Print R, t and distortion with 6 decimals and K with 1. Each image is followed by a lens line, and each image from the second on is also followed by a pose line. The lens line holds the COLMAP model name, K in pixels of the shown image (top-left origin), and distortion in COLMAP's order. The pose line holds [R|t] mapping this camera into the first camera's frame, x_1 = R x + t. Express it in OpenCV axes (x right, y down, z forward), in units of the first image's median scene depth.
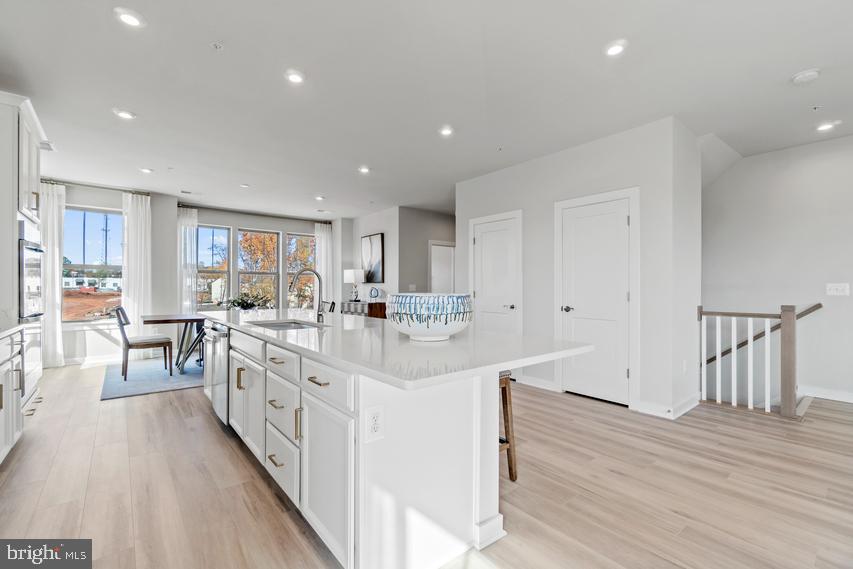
lens RADIAL K [[375.0, 0, 422.4], [0, 375.0, 286.3], [0, 0, 1]] dist [-0.007478, 0.000037]
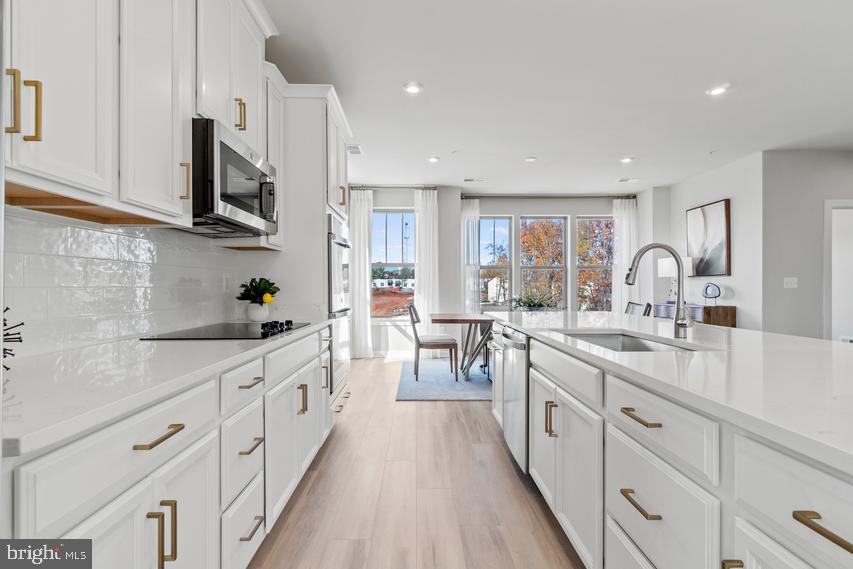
lens RADIAL K [[419.8, 0, 426.5], [0, 419.8, 284.5], [0, 0, 1]] dist [-0.000614, -0.000066]
pose [[0.791474, -0.006947, -0.611163, -0.097529], [0.005422, 0.999976, -0.004345, 0.007999], [0.611178, 0.000126, 0.791493, 0.136214]]
